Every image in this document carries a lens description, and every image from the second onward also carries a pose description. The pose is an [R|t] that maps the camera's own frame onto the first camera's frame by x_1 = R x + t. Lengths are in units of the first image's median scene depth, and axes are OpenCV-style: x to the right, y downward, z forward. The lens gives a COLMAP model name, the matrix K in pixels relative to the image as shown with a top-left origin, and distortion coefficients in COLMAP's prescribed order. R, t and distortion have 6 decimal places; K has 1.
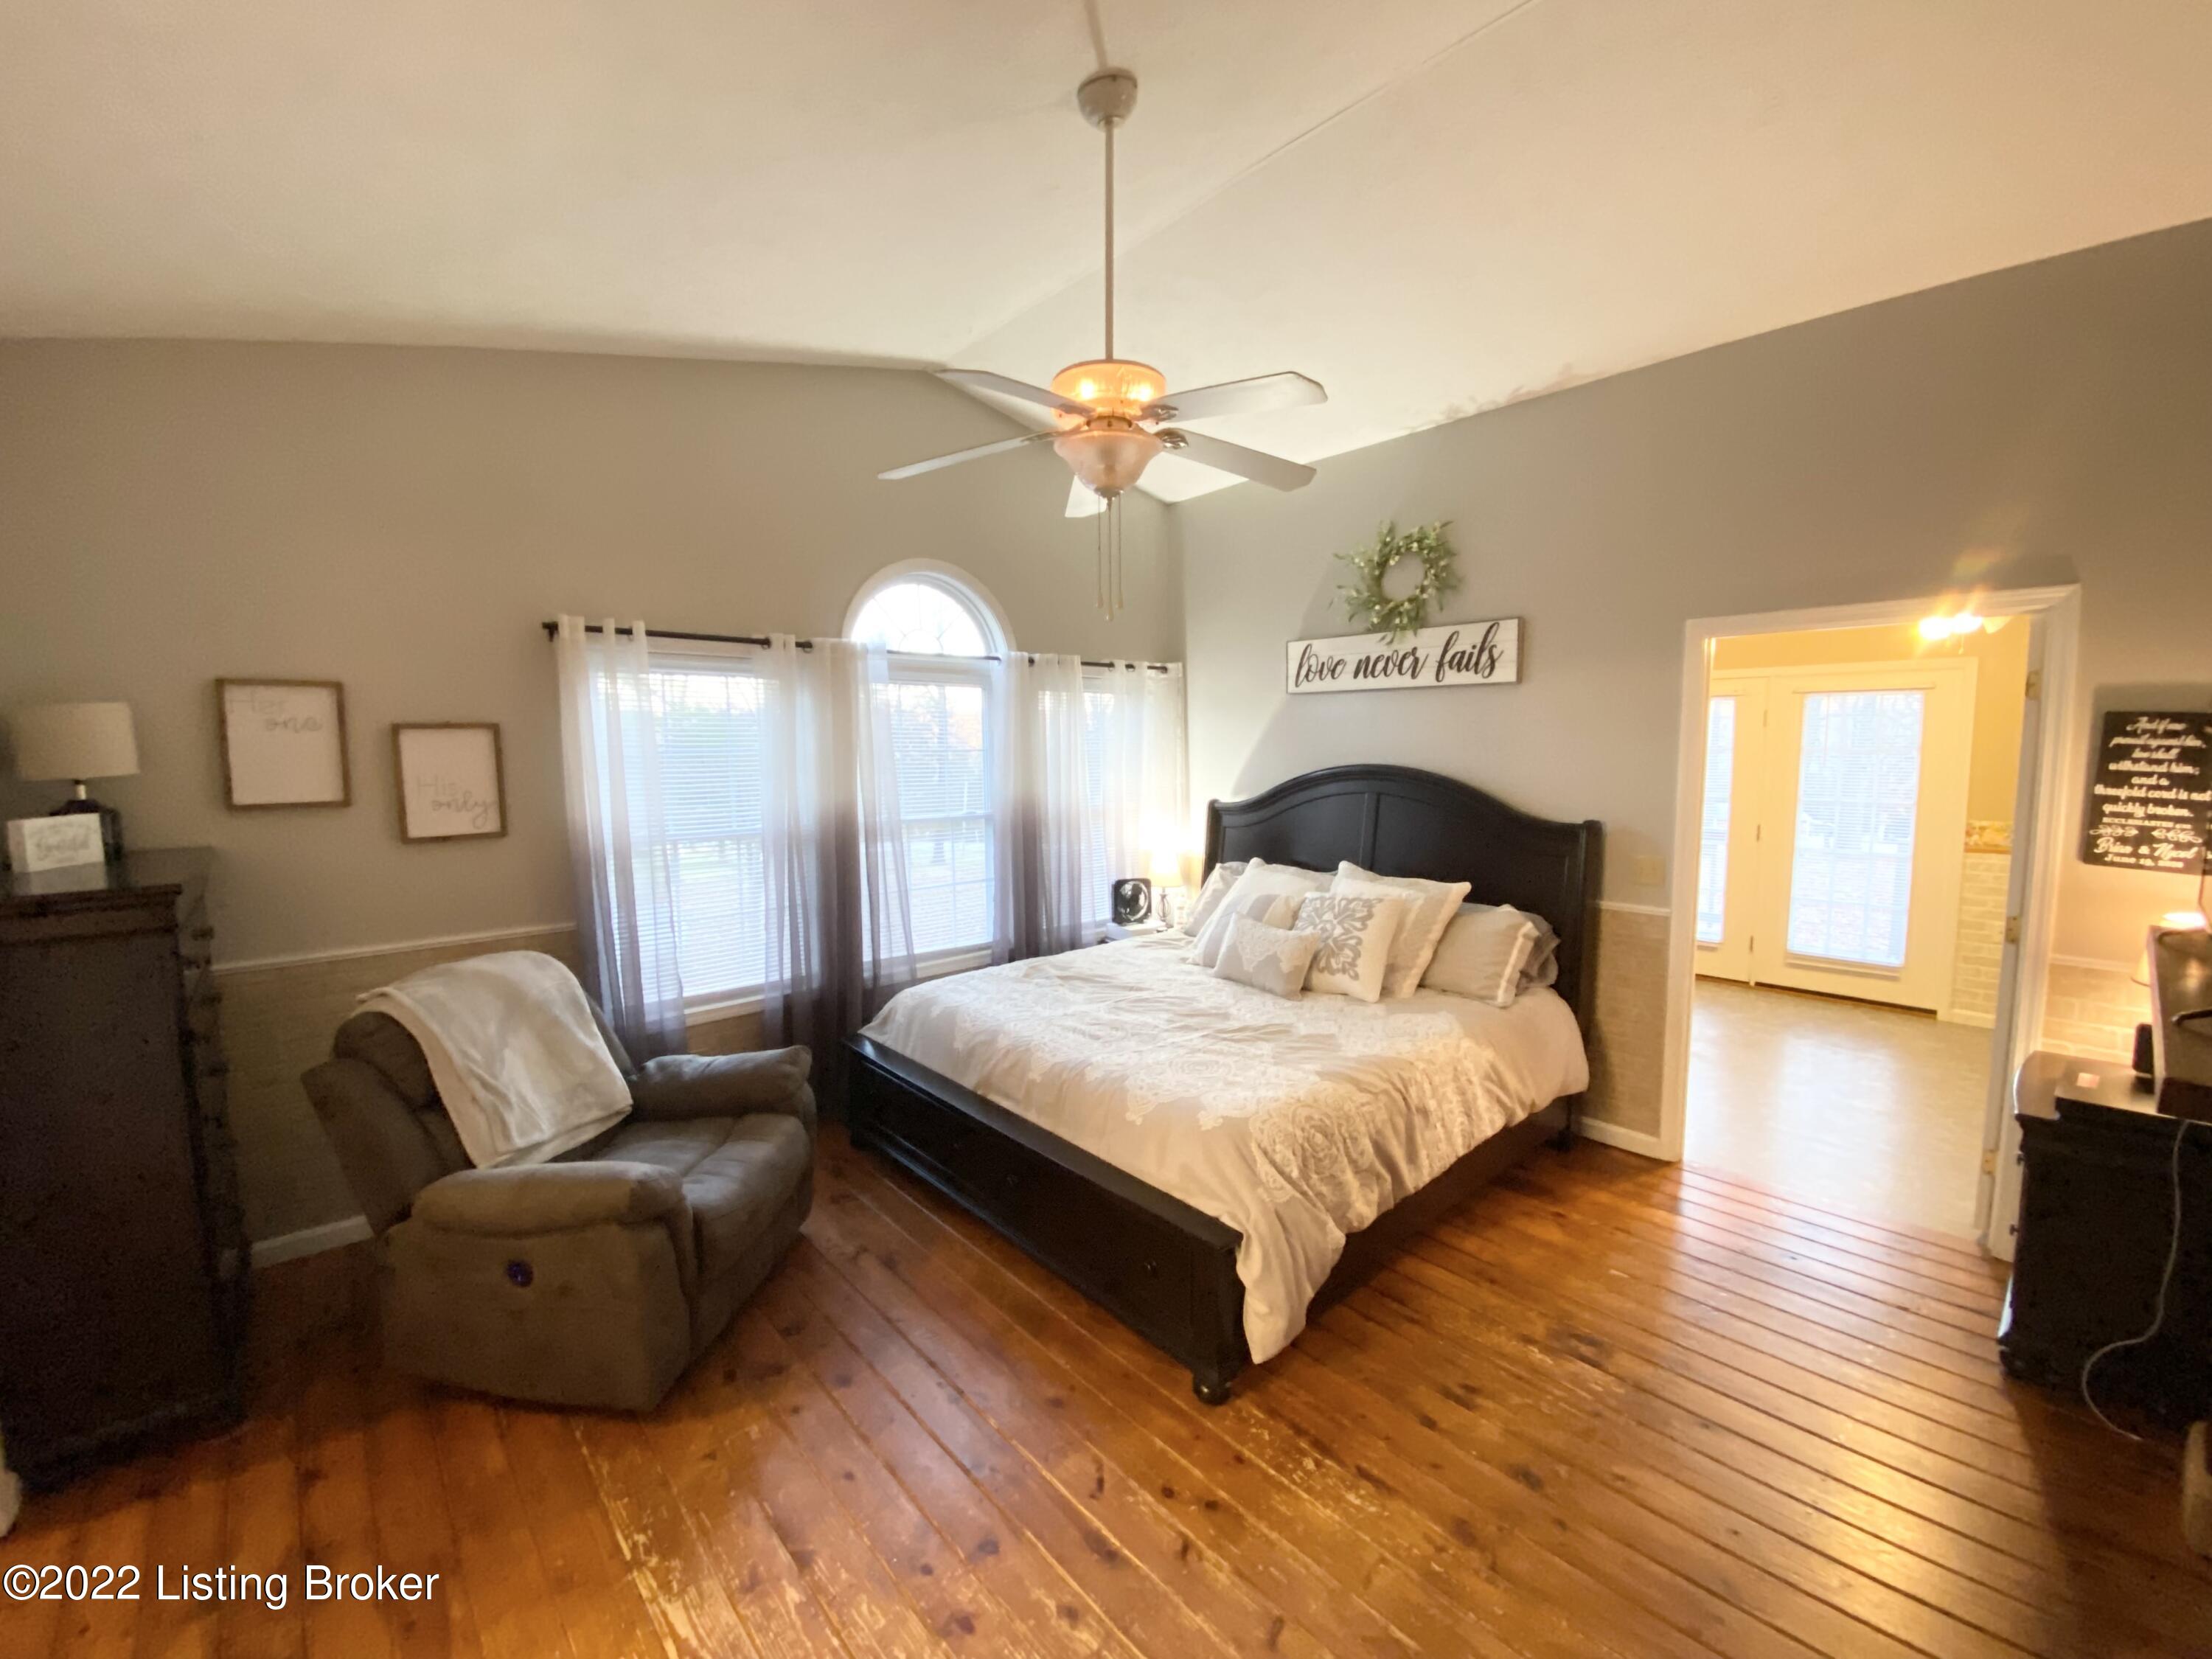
lens RADIAL K [[894.0, 0, 1106.0], [0, 894.0, 829.5], [0, 0, 1]] dist [-0.000489, -0.000169]
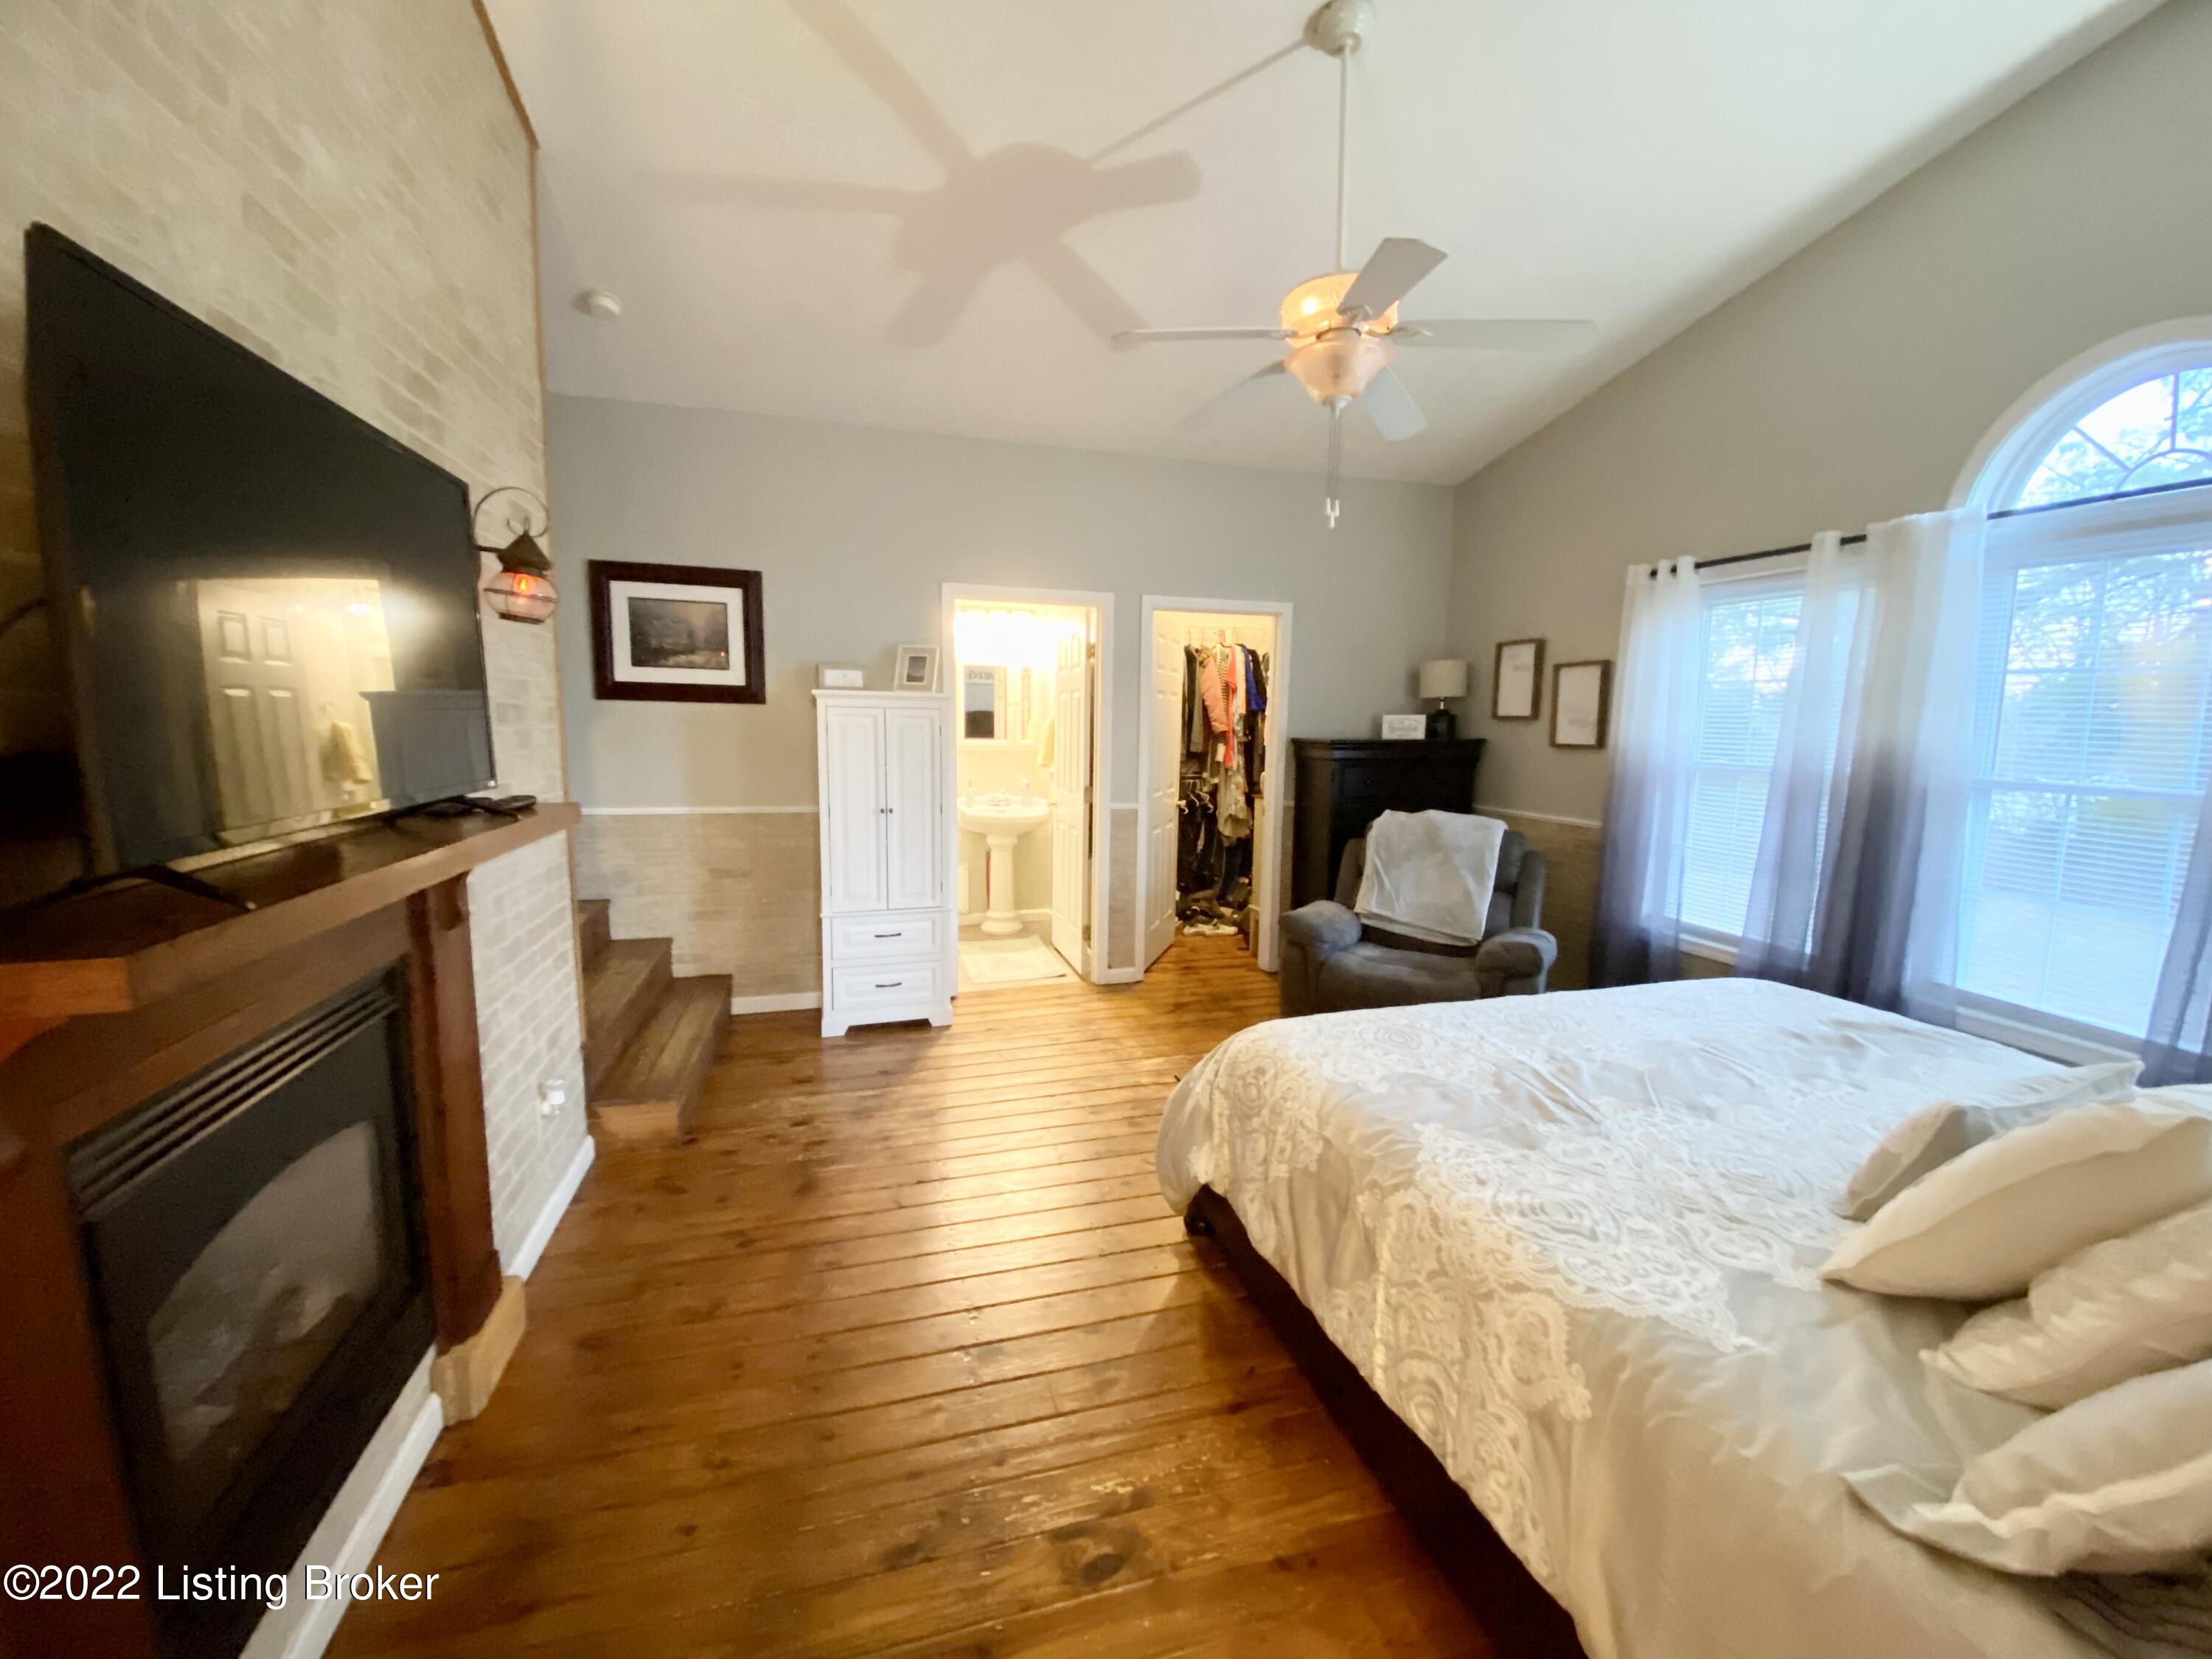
lens RADIAL K [[894.0, 0, 1106.0], [0, 894.0, 829.5], [0, 0, 1]] dist [-0.000489, -0.000169]
pose [[-0.438702, 0.115749, -0.891147, 0.889916], [-0.095783, 0.979998, 0.174442, -0.038849], [0.893513, 0.161884, -0.418841, 1.016761]]
